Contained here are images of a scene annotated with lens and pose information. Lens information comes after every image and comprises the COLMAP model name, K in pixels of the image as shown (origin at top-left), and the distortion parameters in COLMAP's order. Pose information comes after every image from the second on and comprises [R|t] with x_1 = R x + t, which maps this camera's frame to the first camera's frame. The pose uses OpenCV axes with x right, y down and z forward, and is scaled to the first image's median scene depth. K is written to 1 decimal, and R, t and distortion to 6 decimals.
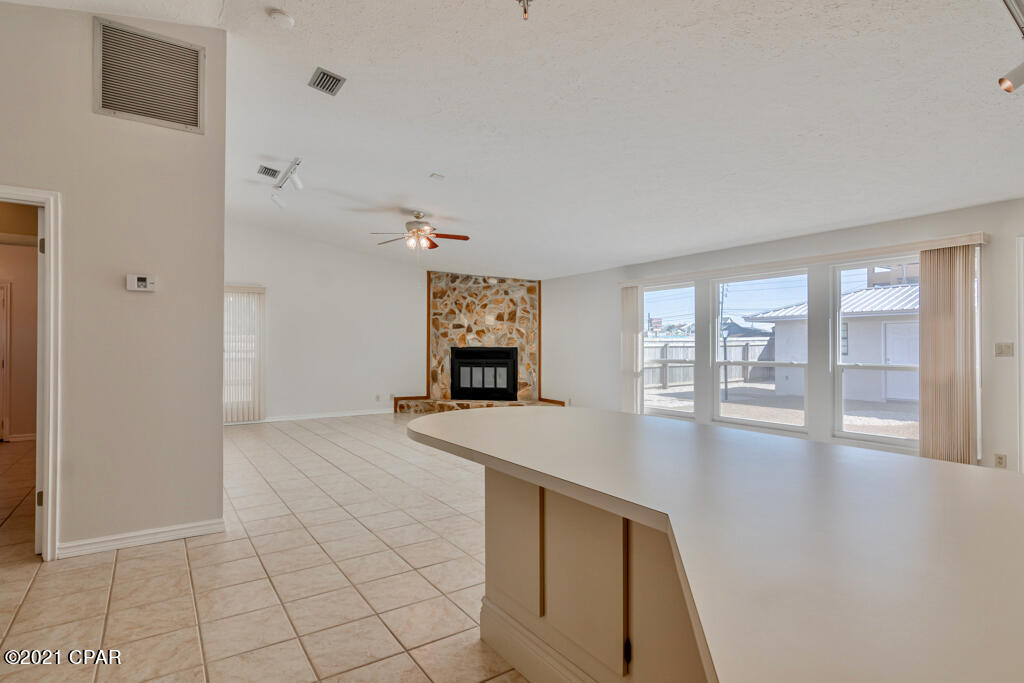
lens RADIAL K [[528.1, 0, 495.2], [0, 528.1, 343.9], [0, 0, 1]] dist [-0.002450, 0.000964]
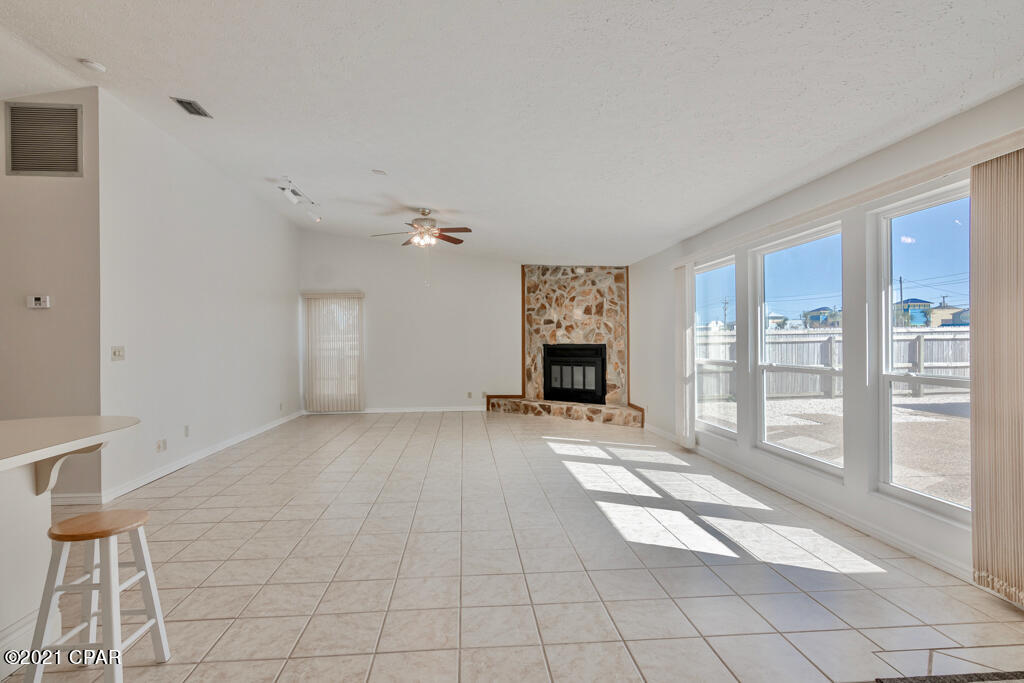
lens RADIAL K [[528.1, 0, 495.2], [0, 528.1, 343.9], [0, 0, 1]] dist [-0.002450, 0.000964]
pose [[0.872279, -0.006736, -0.488962, 0.309068], [0.012198, 0.999894, 0.007987, -0.003066], [0.488856, -0.012932, 0.872269, 0.141049]]
